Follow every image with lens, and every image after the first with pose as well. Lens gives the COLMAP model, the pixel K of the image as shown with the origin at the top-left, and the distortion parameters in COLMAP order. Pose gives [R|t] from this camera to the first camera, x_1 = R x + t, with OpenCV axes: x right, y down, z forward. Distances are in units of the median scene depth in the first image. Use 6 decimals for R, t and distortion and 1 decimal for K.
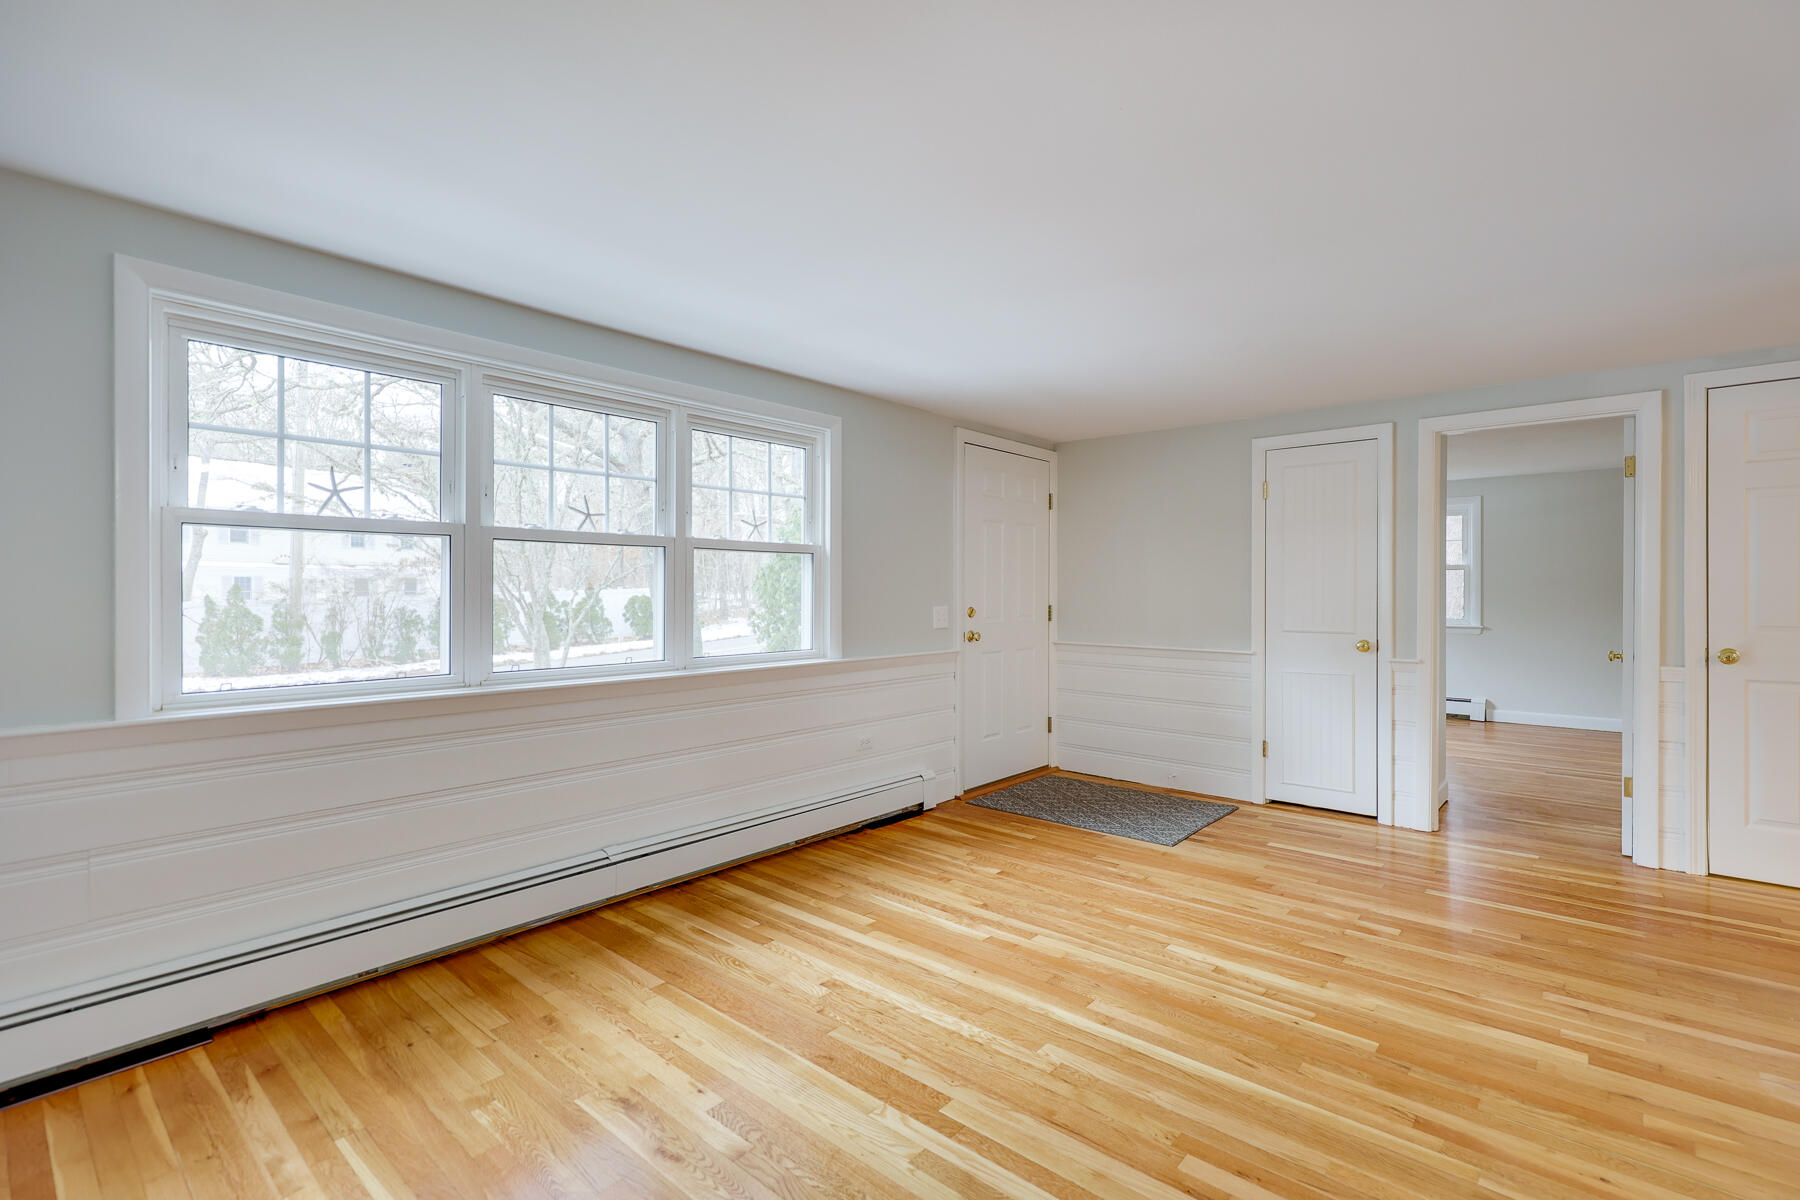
lens RADIAL K [[823.2, 0, 900.0], [0, 823.2, 600.0], [0, 0, 1]] dist [0.000555, 0.000262]
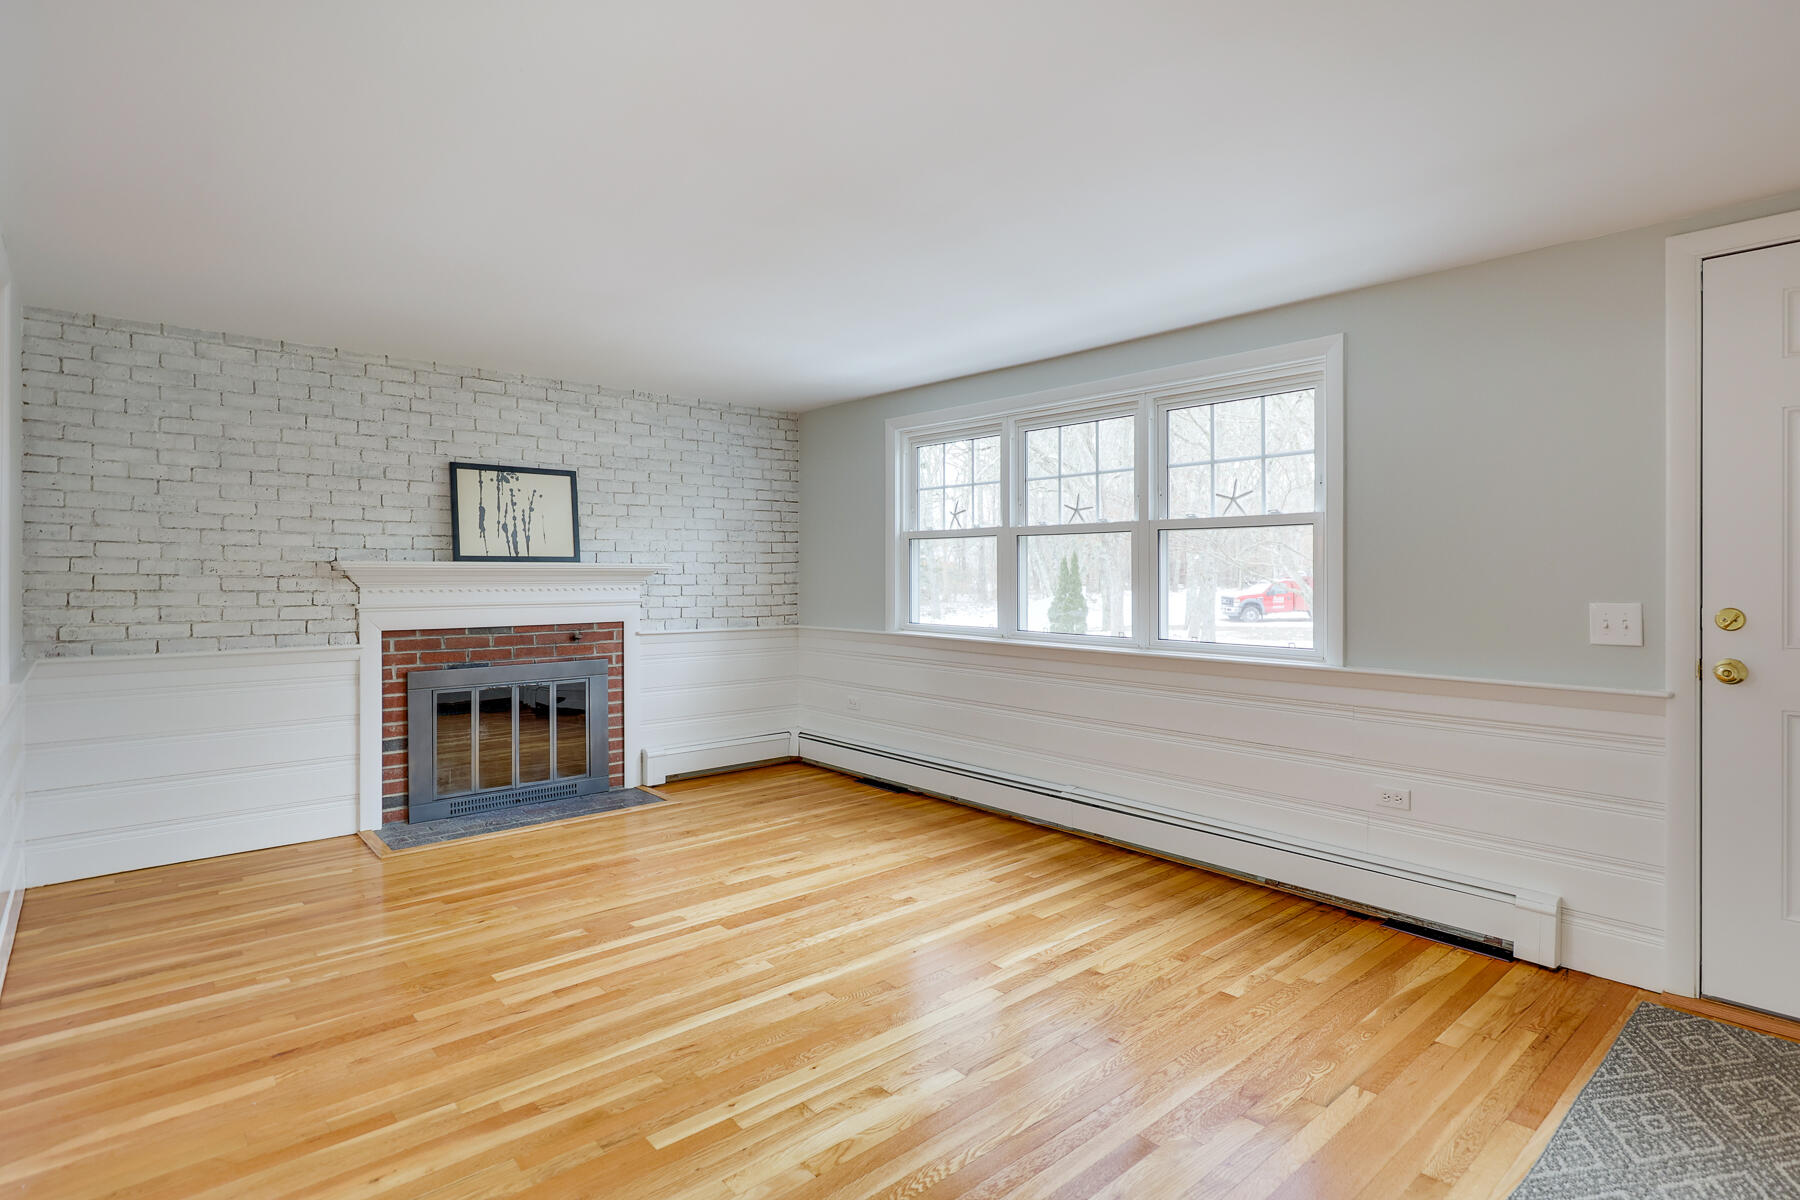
lens RADIAL K [[914.3, 0, 936.1], [0, 914.3, 579.7], [0, 0, 1]] dist [-0.004756, -0.000294]
pose [[-0.111938, 0.007751, -0.993685, 0.971737], [-0.010421, 0.999905, 0.008974, -0.009819], [0.993661, 0.011360, -0.111847, 0.933623]]
